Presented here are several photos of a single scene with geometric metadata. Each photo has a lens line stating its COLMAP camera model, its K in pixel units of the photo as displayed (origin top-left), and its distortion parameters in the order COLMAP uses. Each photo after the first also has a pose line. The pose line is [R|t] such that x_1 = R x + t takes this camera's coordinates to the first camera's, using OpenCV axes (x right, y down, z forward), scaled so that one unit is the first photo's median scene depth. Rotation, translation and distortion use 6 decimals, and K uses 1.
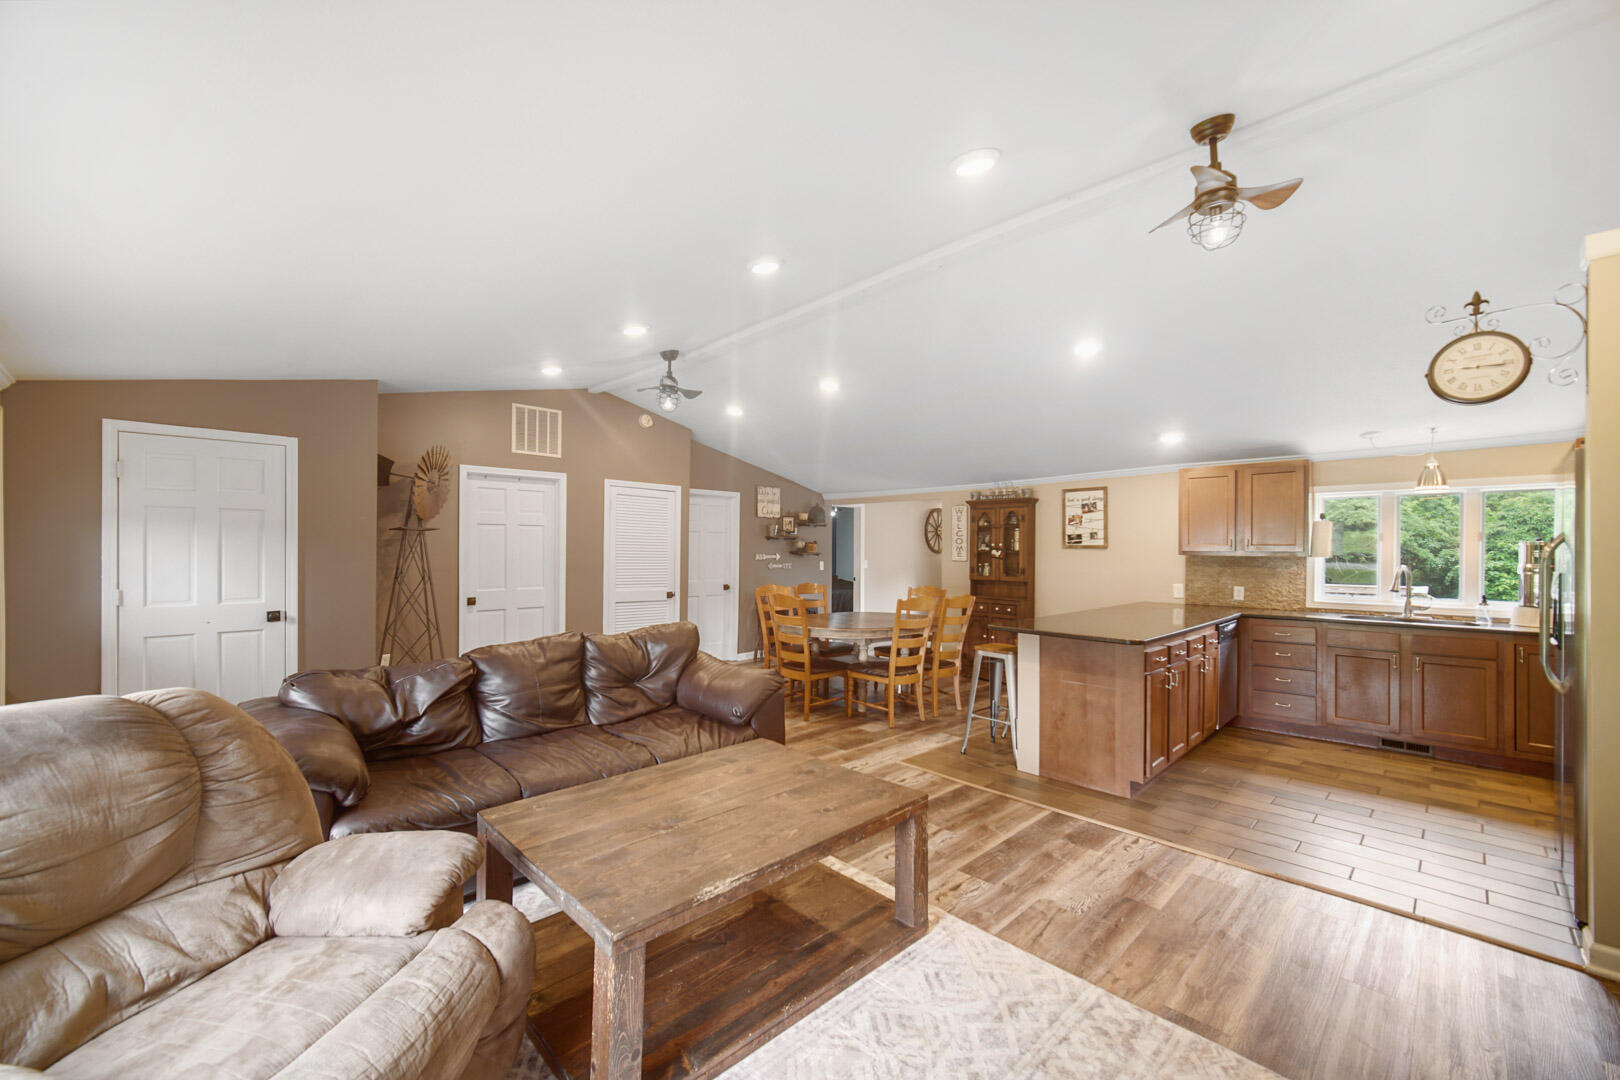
lens RADIAL K [[640.0, 0, 805.0], [0, 640.0, 551.7], [0, 0, 1]] dist [0.000260, 0.000051]
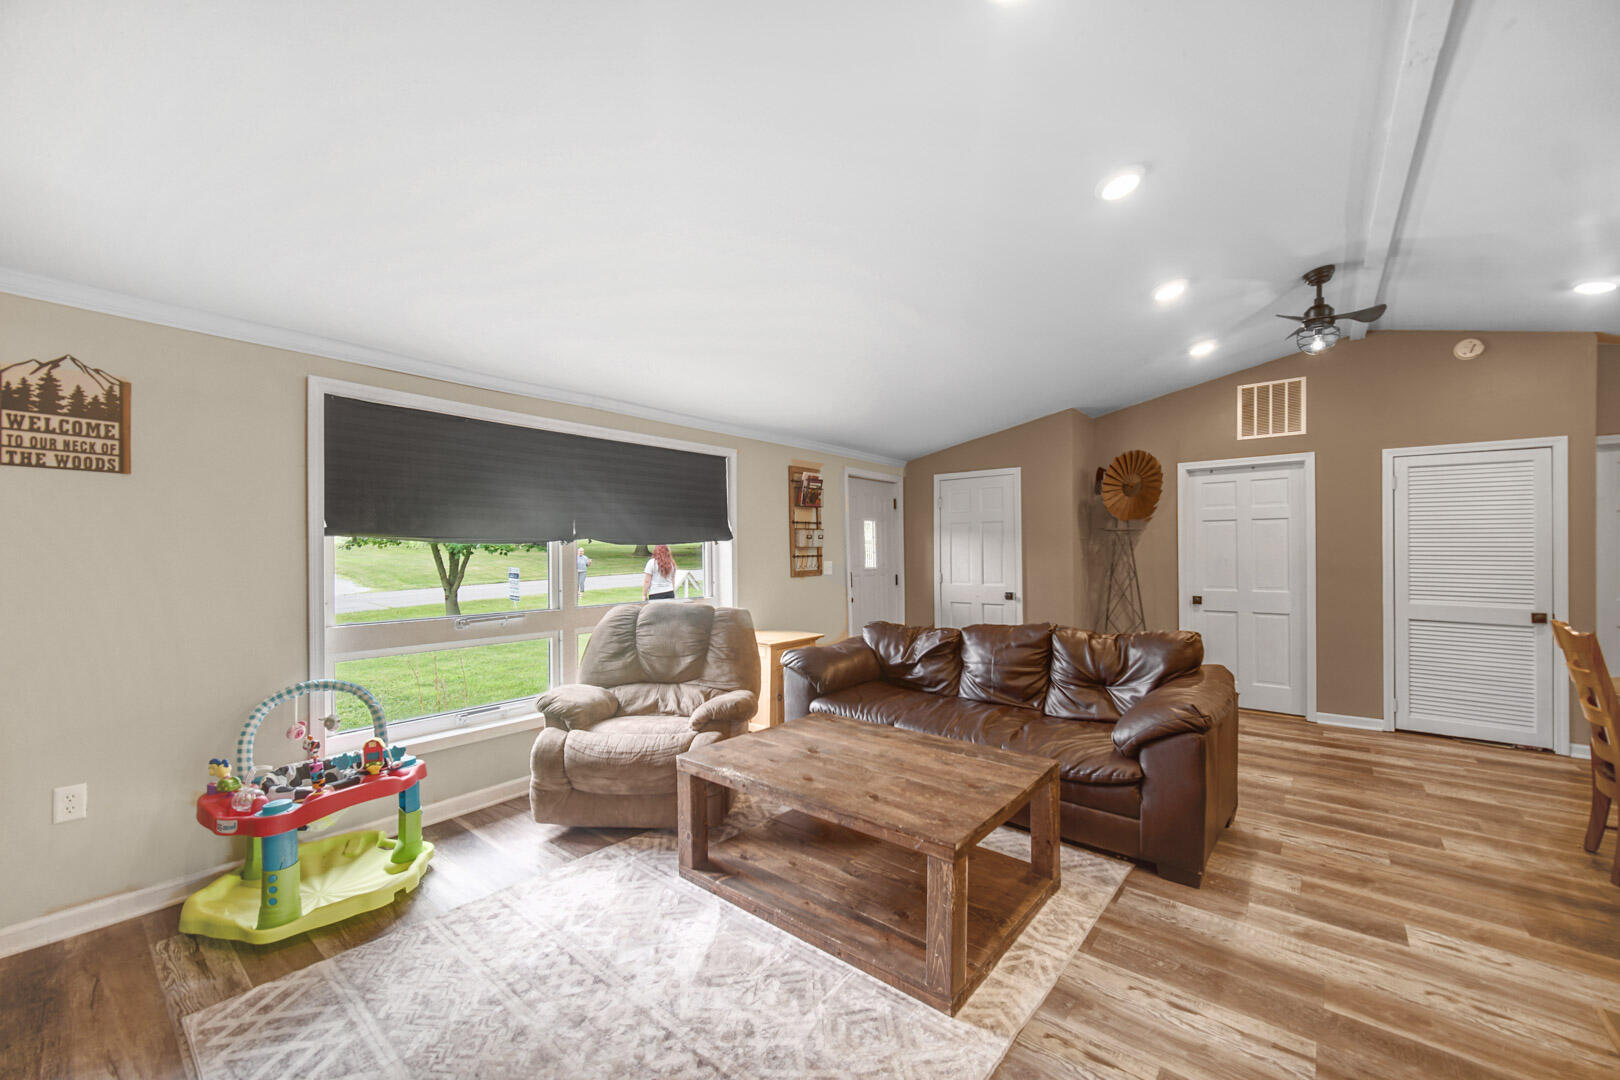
lens RADIAL K [[640.0, 0, 805.0], [0, 640.0, 551.7], [0, 0, 1]] dist [0.000260, 0.000051]
pose [[0.113746, -0.006043, -0.993492, 0.343557], [0.001614, 0.999981, -0.005897, 0.007313], [0.993509, -0.000933, 0.113753, 0.258068]]
